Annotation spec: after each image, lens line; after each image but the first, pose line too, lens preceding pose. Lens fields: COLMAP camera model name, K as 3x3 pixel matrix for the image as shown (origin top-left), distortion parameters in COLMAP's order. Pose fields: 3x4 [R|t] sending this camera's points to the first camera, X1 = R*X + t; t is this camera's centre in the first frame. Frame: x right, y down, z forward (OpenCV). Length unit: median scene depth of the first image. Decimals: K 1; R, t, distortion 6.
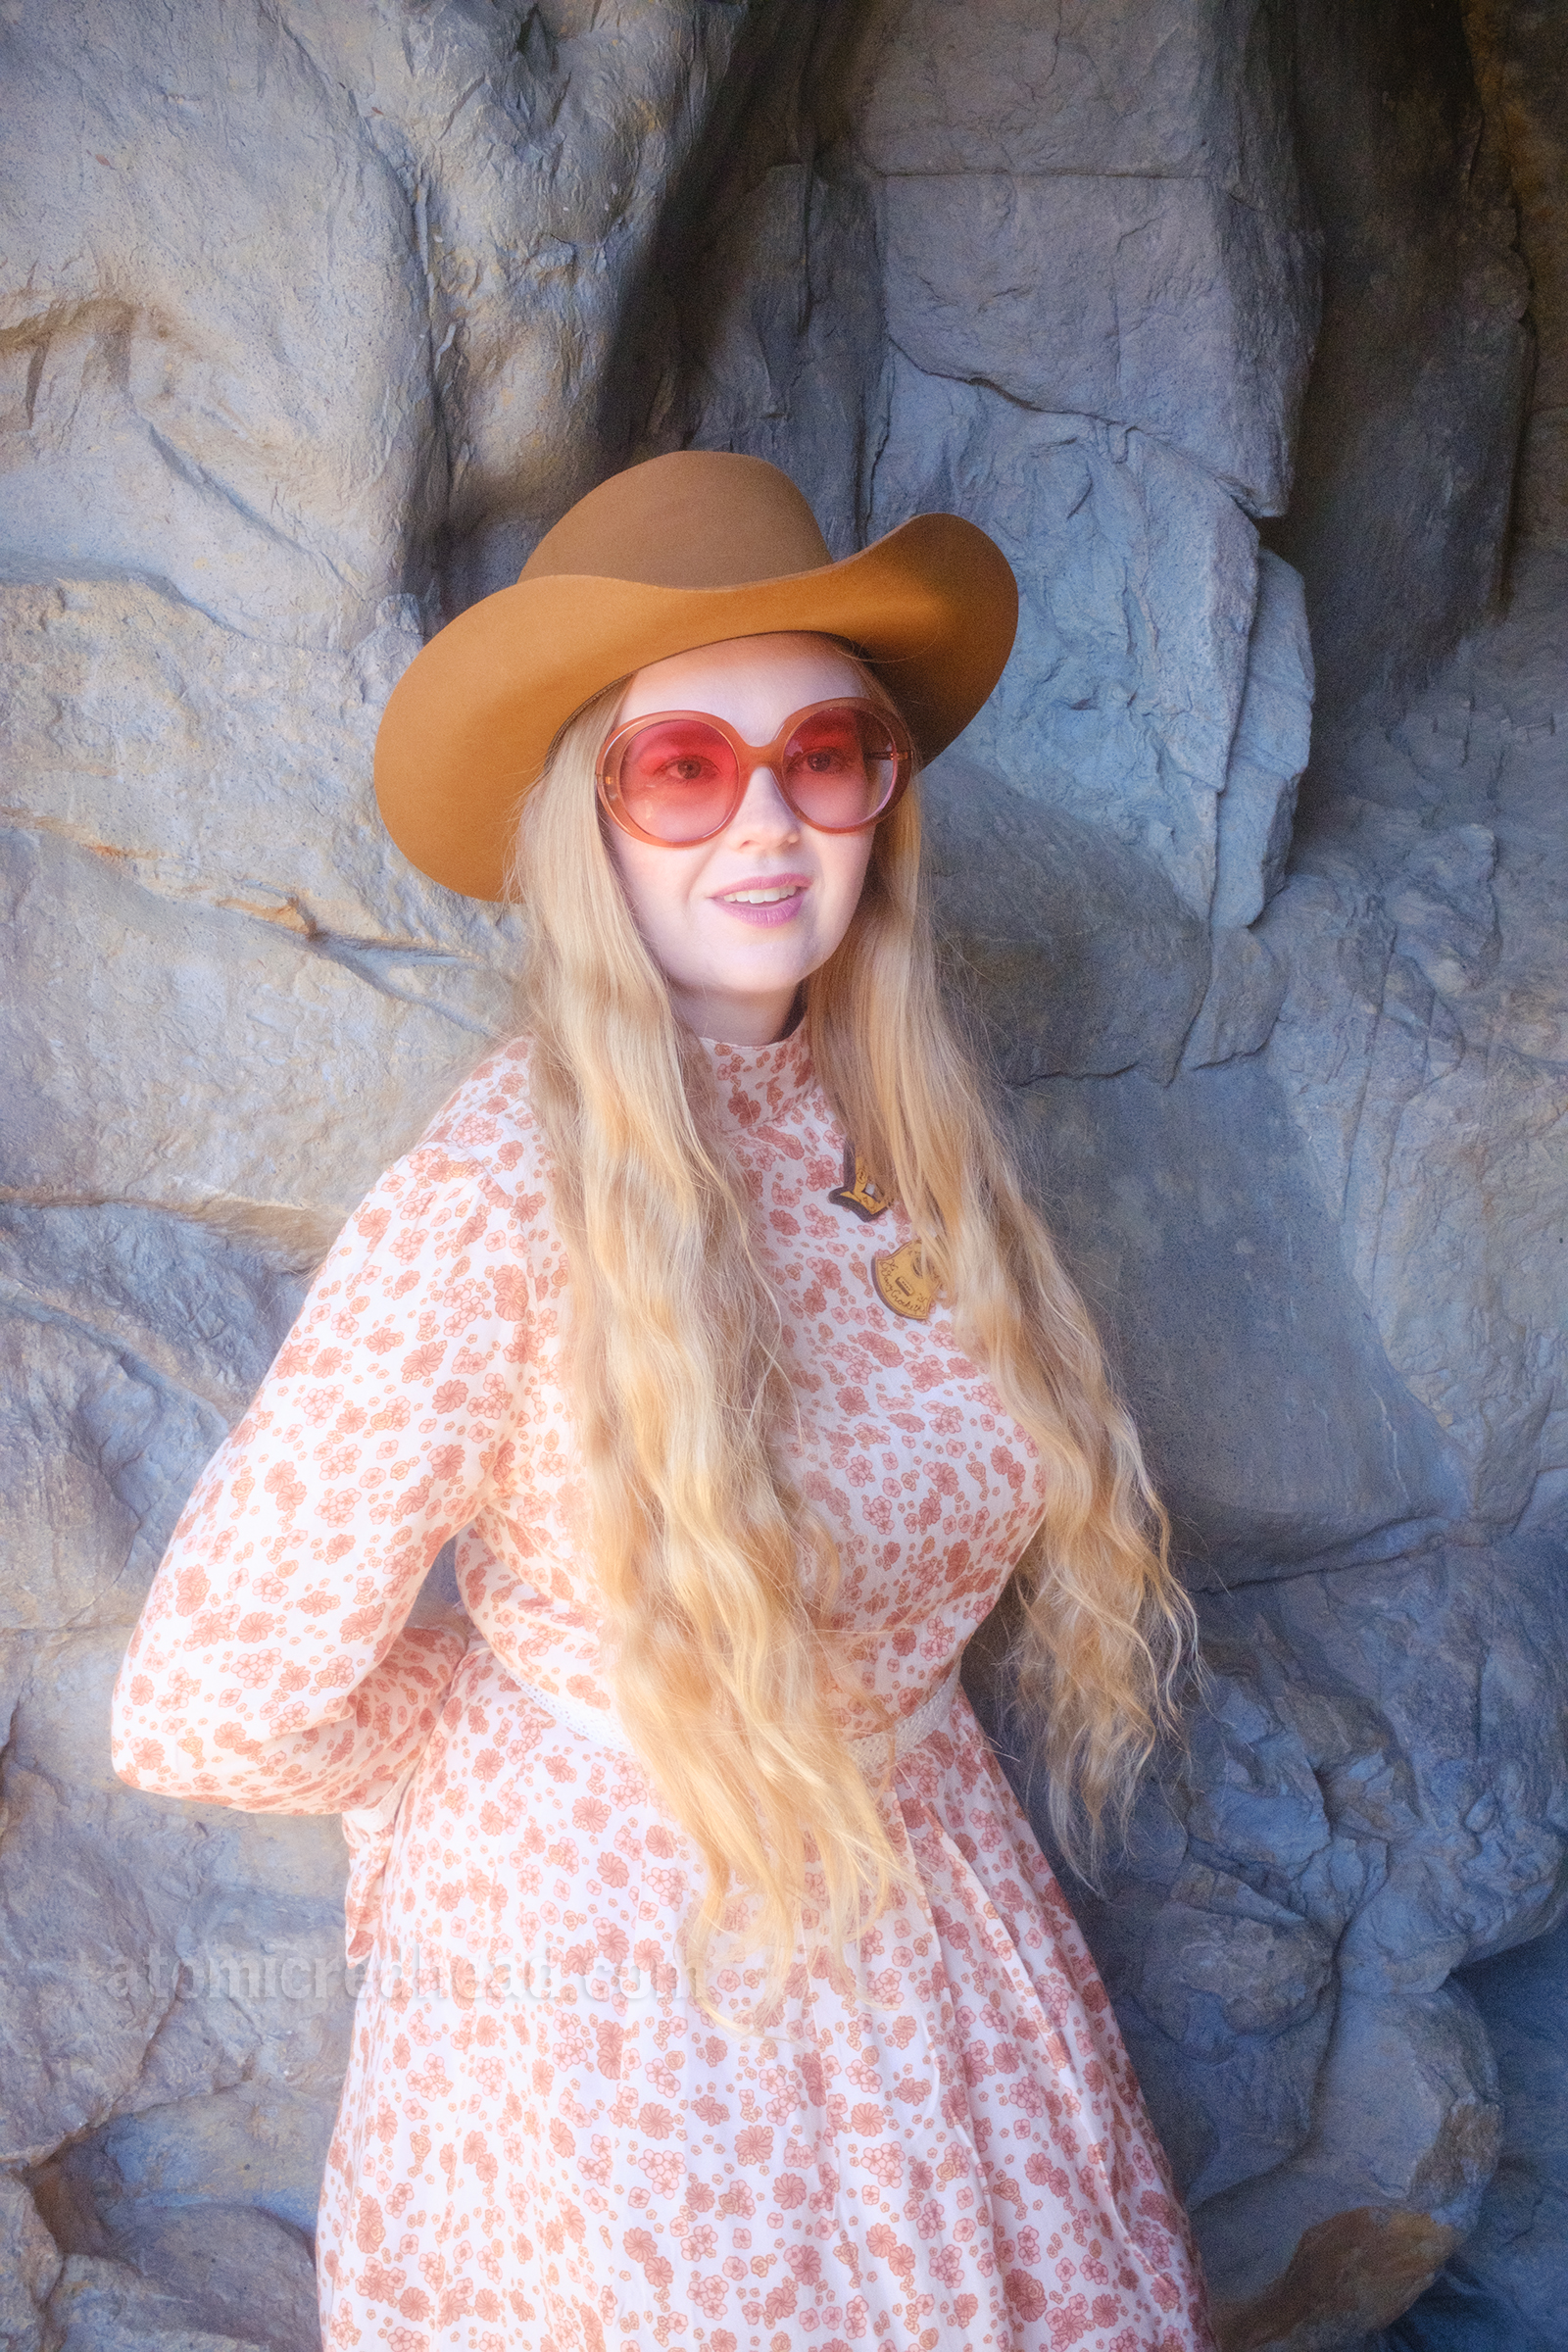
lens RADIAL K [[2444.8, 0, 805.7], [0, 2444.8, 1177.1], [0, 0, 1]] dist [-0.052304, 0.148002]
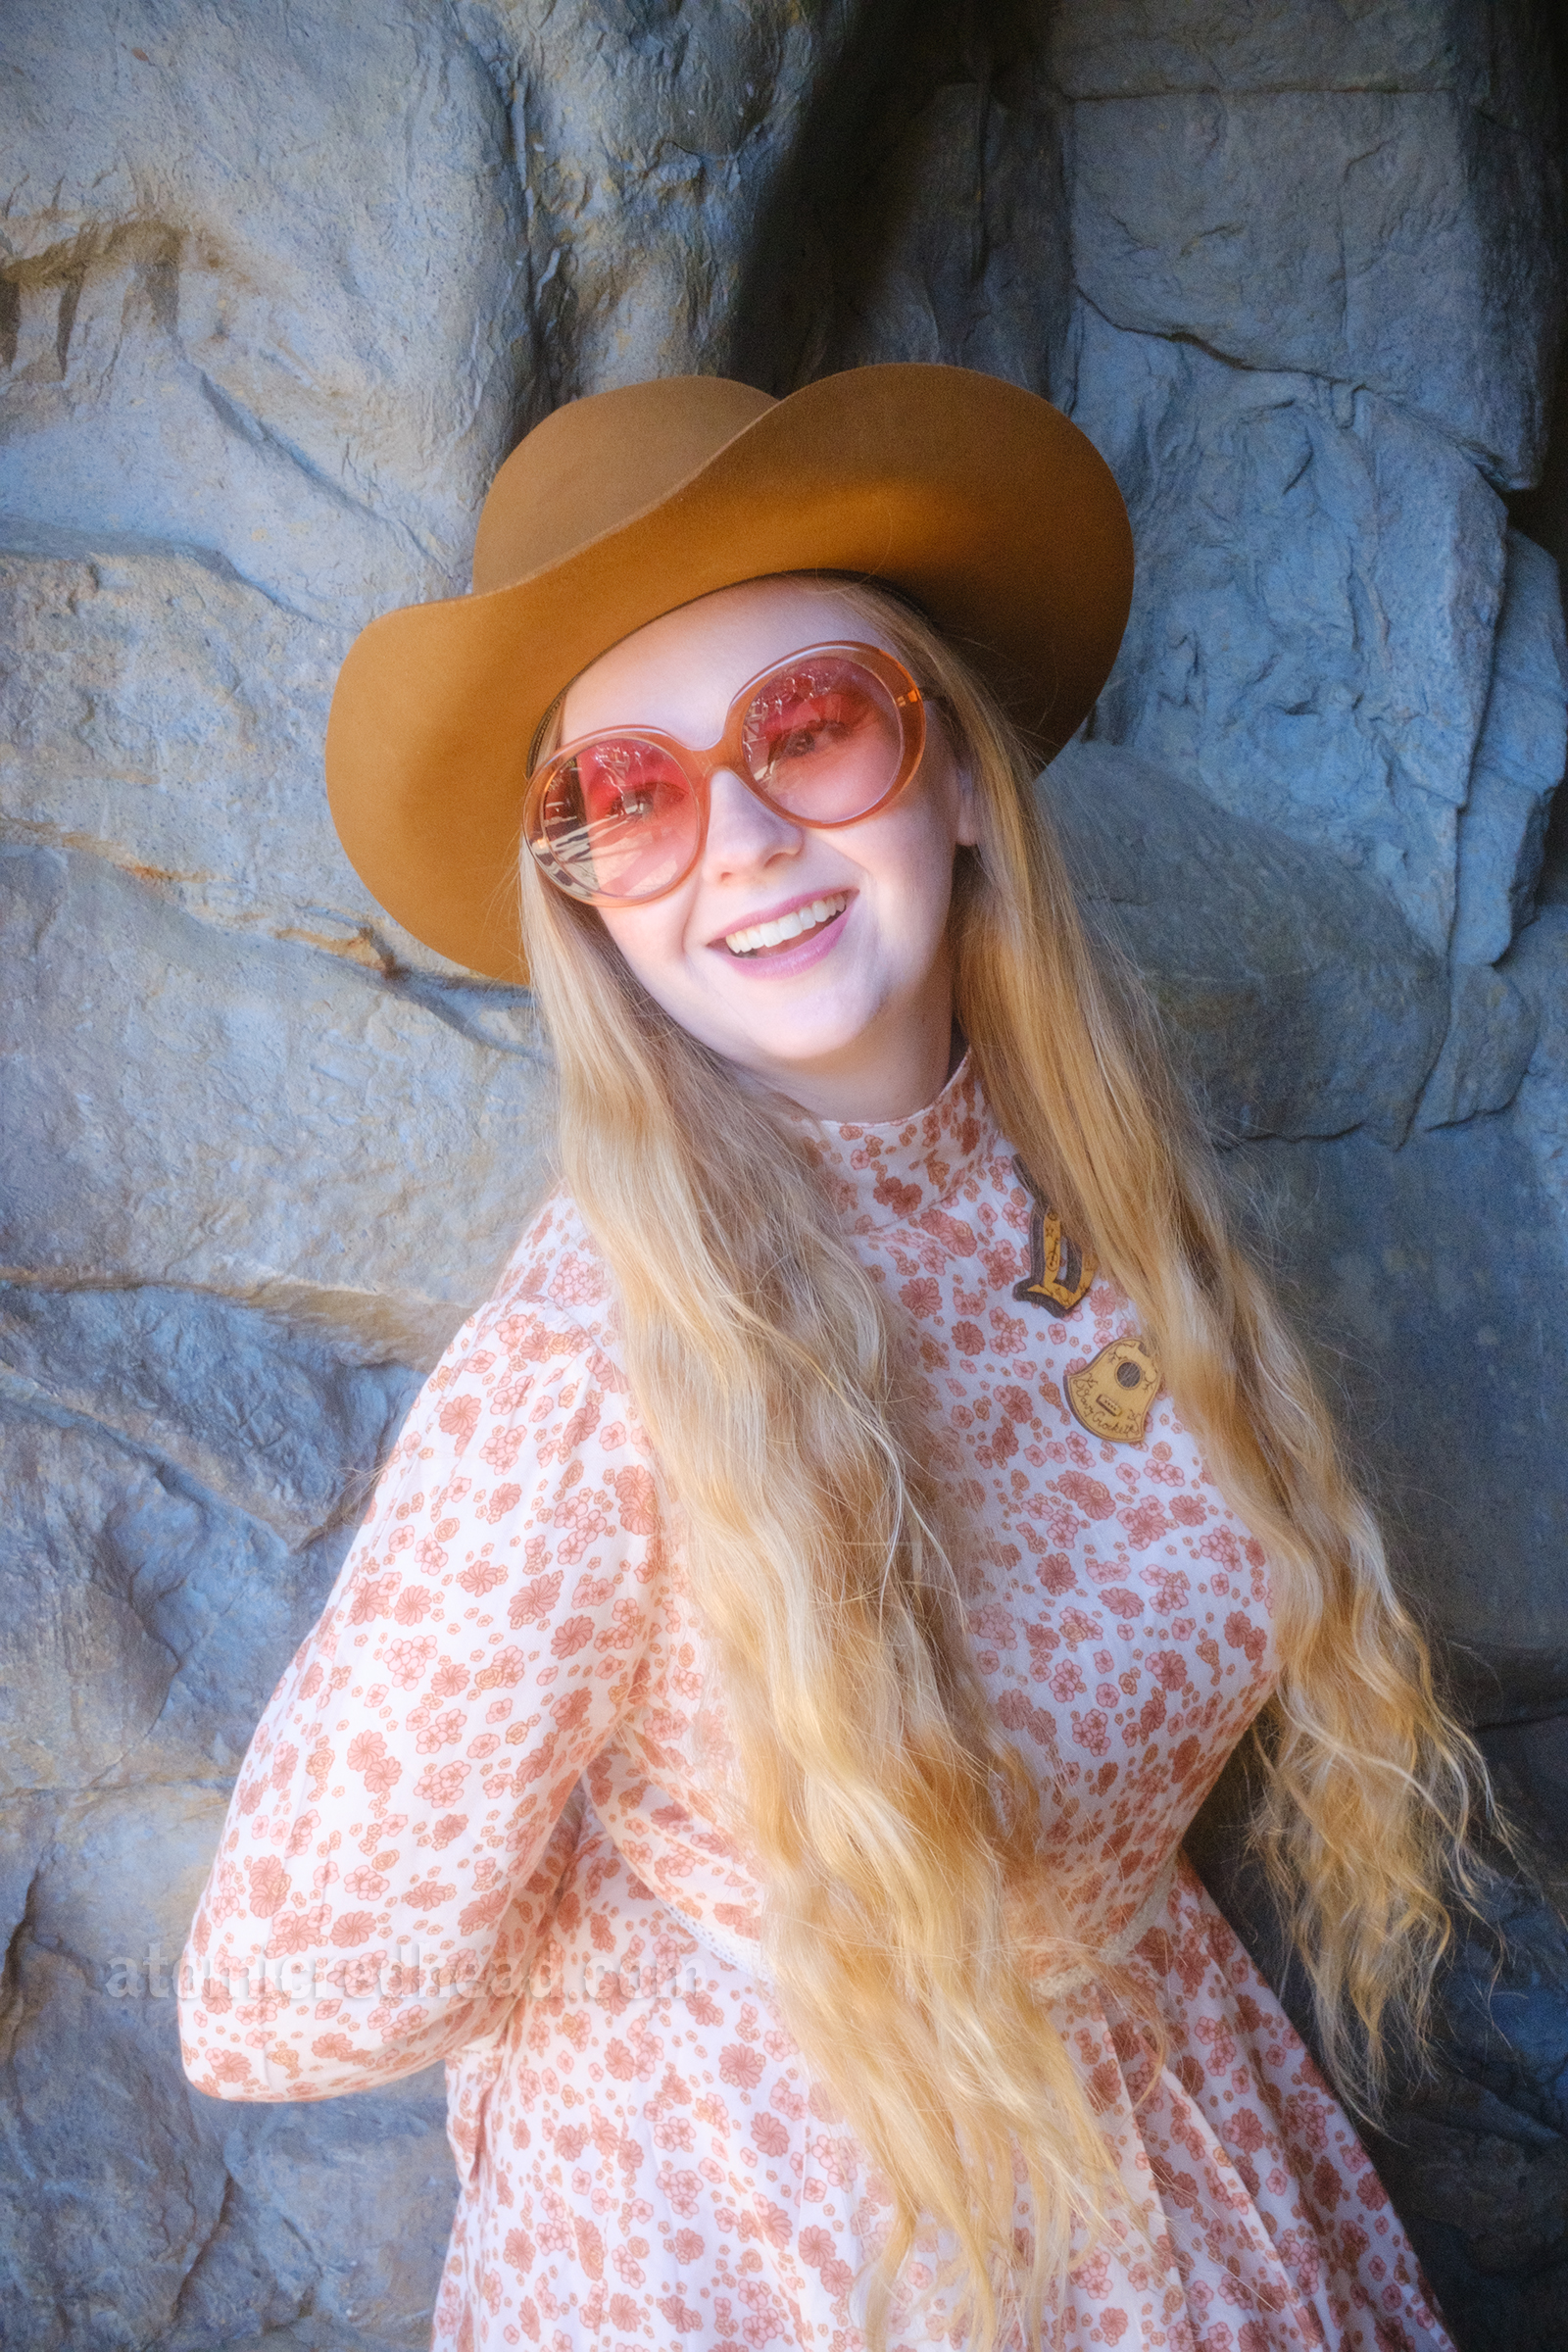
lens RADIAL K [[2444.8, 0, 805.7], [0, 2444.8, 1177.1], [0, 0, 1]] dist [-0.052304, 0.148002]
pose [[0.997030, 0.006431, -0.076743, 0.007964], [-0.007788, 0.999818, -0.017390, -0.014284], [0.076618, 0.017936, 0.996899, 0.166847]]
